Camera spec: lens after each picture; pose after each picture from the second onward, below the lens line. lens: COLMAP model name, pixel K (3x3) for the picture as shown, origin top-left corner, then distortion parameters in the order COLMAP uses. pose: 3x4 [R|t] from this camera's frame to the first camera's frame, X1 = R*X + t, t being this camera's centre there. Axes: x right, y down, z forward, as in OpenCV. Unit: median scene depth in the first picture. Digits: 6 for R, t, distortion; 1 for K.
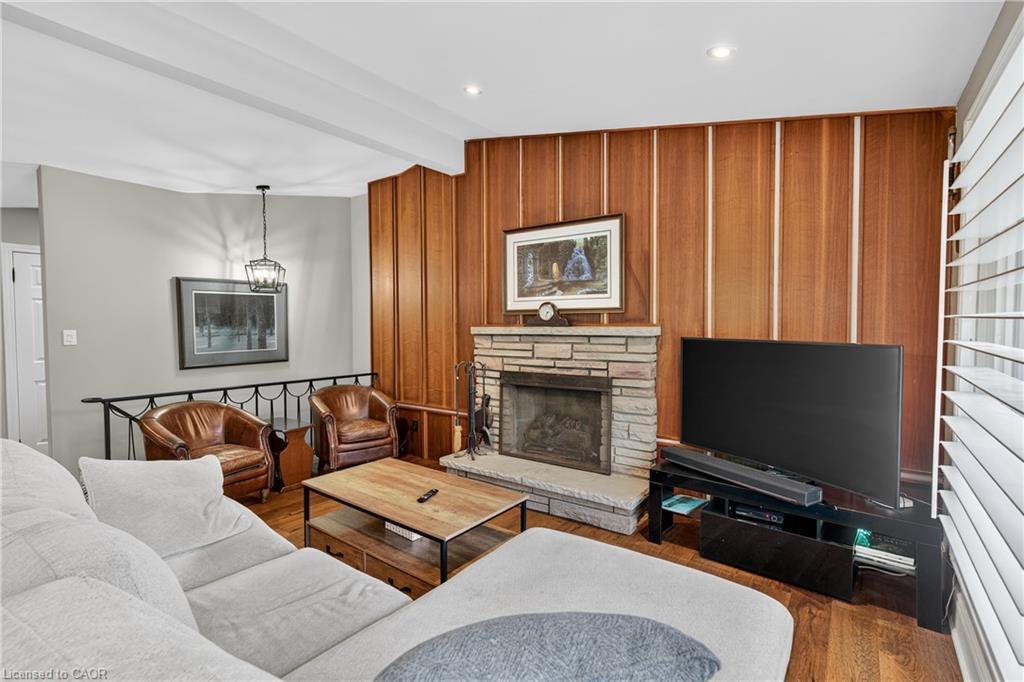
lens RADIAL K [[473.1, 0, 510.9], [0, 473.1, 341.4], [0, 0, 1]] dist [-0.001331, 0.000405]
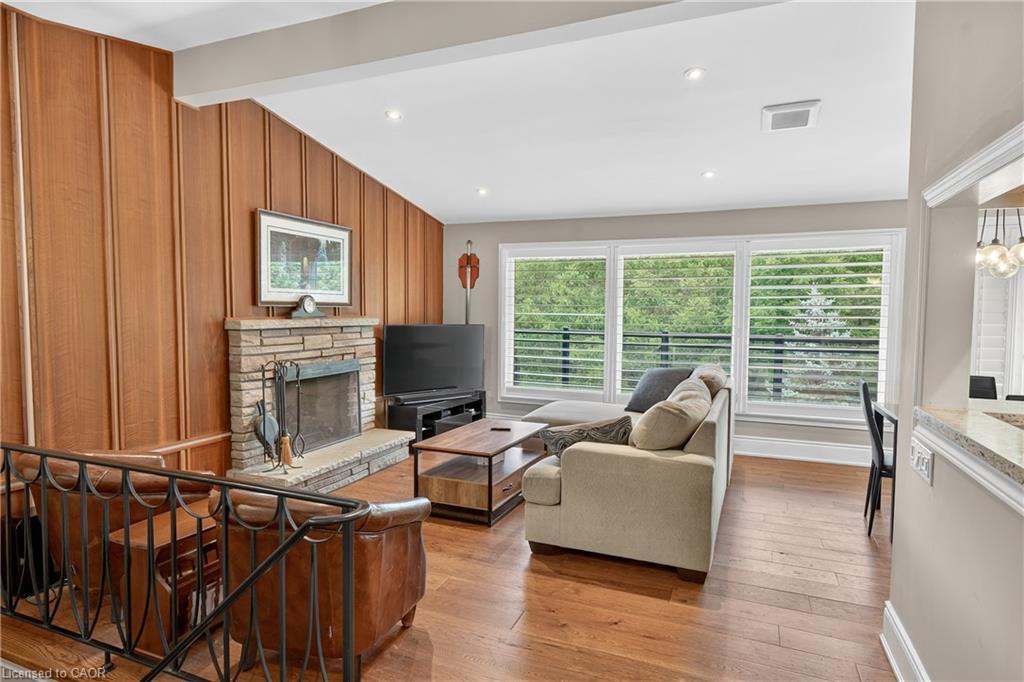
lens RADIAL K [[564.3, 0, 512.0], [0, 564.3, 341.0], [0, 0, 1]] dist [-0.002106, 0.000436]
pose [[-0.234619, -0.050012, 0.970800, -1.233819], [0.029054, 0.997869, 0.058428, -0.042820], [-0.971653, 0.041913, -0.232666, 0.866699]]
